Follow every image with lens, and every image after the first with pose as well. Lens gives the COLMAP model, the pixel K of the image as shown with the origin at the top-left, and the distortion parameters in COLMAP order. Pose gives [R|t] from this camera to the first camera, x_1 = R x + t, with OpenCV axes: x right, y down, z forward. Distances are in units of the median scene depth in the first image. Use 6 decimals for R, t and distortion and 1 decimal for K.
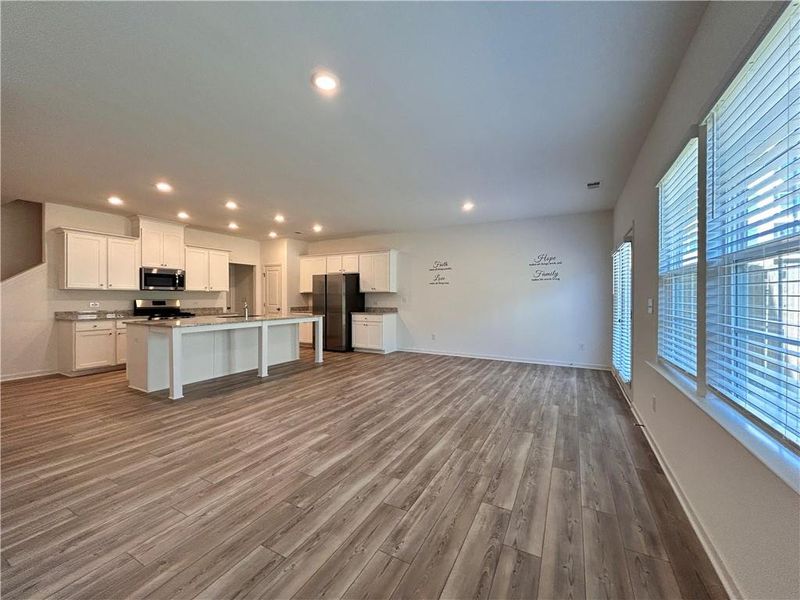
lens RADIAL K [[320.1, 0, 402.7], [0, 320.1, 299.1], [0, 0, 1]] dist [-0.002115, 0.000566]
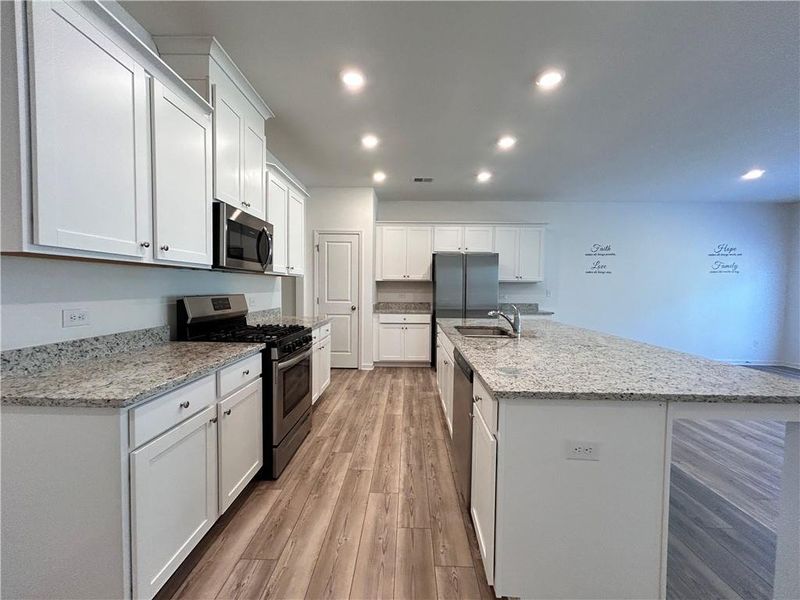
lens RADIAL K [[320.1, 0, 401.6], [0, 320.1, 299.8], [0, 0, 1]] dist [-0.002115, 0.000566]
pose [[0.893953, -0.009586, 0.448058, -0.772550], [-0.007447, 0.999315, 0.036240, -0.008012], [-0.448099, -0.035733, 0.893270, 0.587704]]
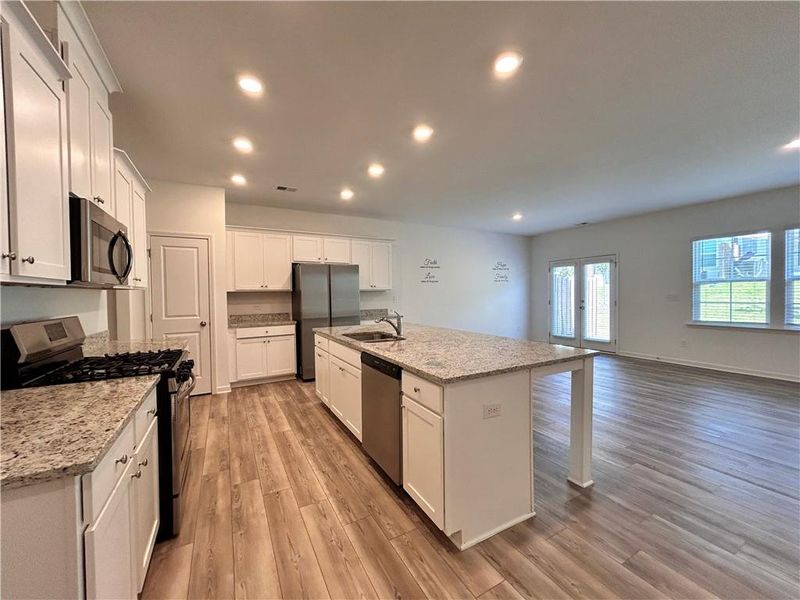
lens RADIAL K [[320.1, 0, 402.1], [0, 320.1, 299.7], [0, 0, 1]] dist [-0.002115, 0.000566]
pose [[0.541975, -0.025304, 0.840014, -0.866870], [0.017323, 0.999671, 0.018937, -0.015516], [-0.840216, 0.004288, 0.542235, 0.621129]]
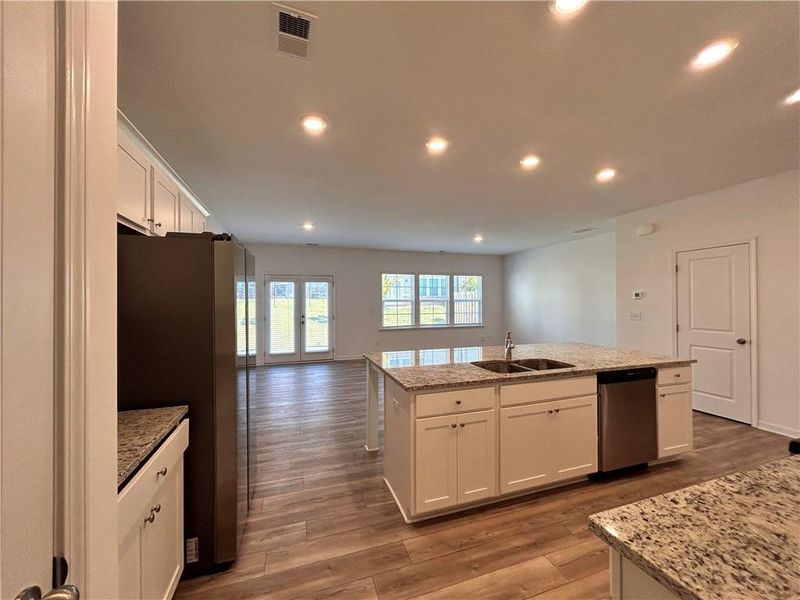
lens RADIAL K [[320.1, 0, 402.7], [0, 320.1, 299.0], [0, 0, 1]] dist [-0.002115, 0.000566]
pose [[-0.731107, 0.007958, 0.682216, -0.645832], [0.006234, 0.999968, -0.004984, -0.035047], [-0.682234, 0.000609, -0.731133, 1.345614]]
